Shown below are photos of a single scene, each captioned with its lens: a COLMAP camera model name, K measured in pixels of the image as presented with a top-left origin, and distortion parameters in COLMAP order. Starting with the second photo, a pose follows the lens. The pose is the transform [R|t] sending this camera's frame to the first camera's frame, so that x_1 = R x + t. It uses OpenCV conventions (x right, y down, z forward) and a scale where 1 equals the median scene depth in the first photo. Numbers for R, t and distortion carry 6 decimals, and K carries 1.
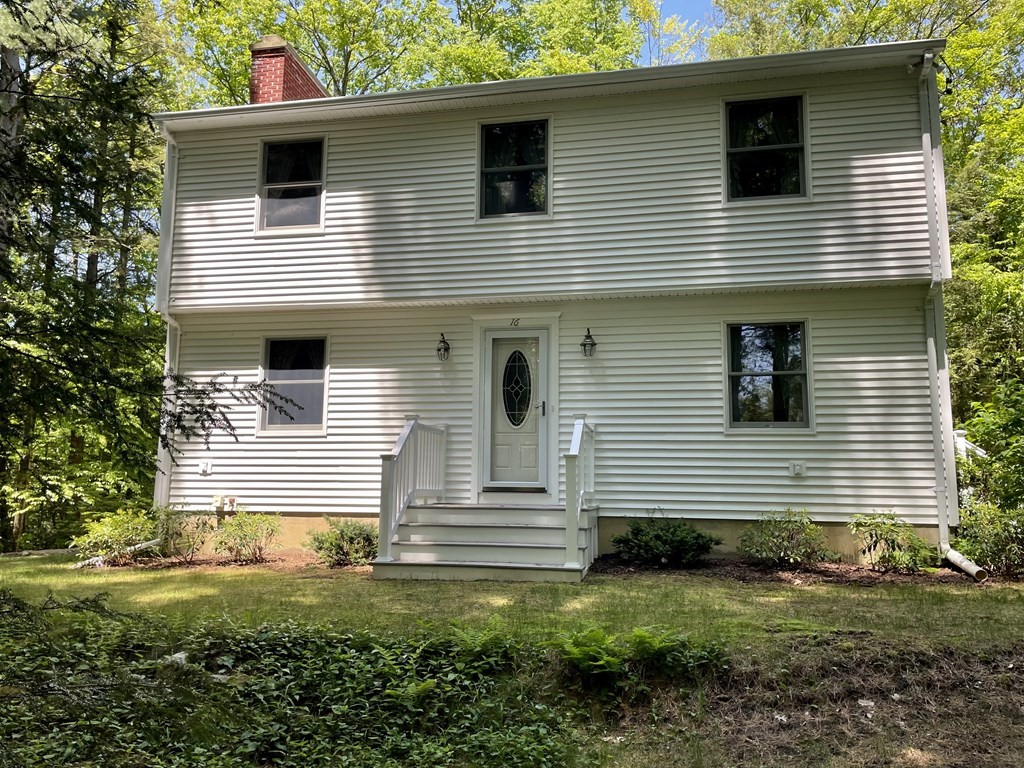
lens RADIAL K [[766.9, 0, 511.6], [0, 766.9, 390.8], [0, 0, 1]] dist [0.069650, -0.002262]
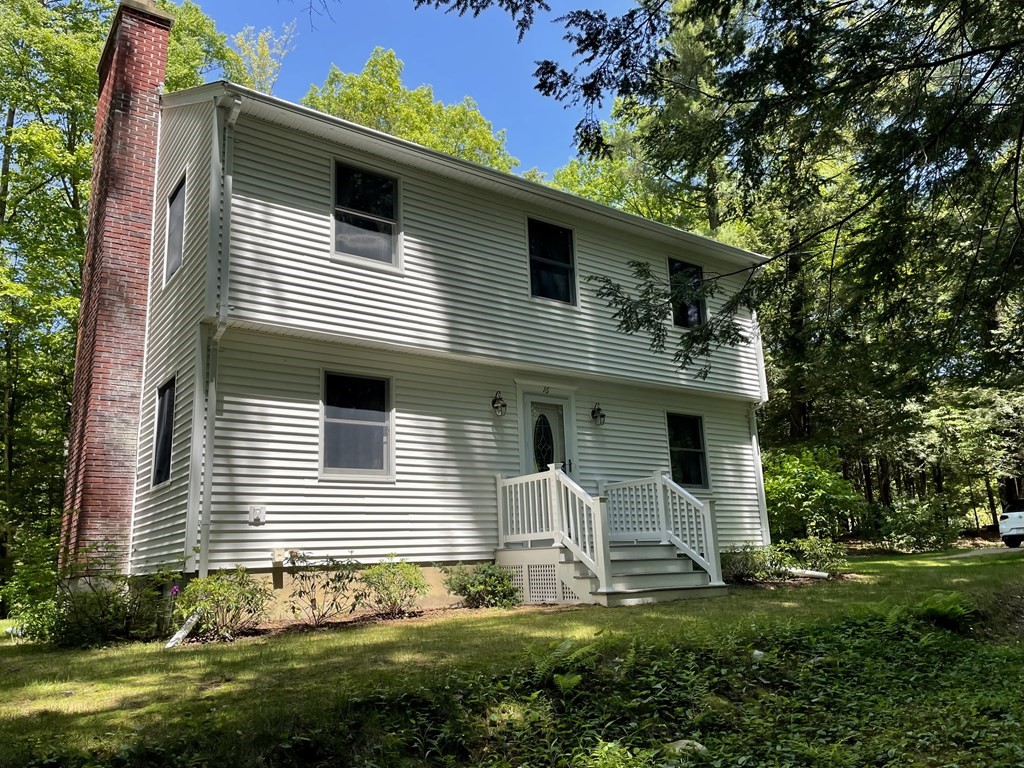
lens RADIAL K [[766.9, 0, 513.6], [0, 766.9, 379.0], [0, 0, 1]] dist [0.069650, -0.002262]
pose [[0.664045, 0.129061, 0.736470, -0.856178], [-0.078334, 0.991578, -0.103137, 0.018061], [-0.743578, 0.010797, 0.668562, 0.239765]]
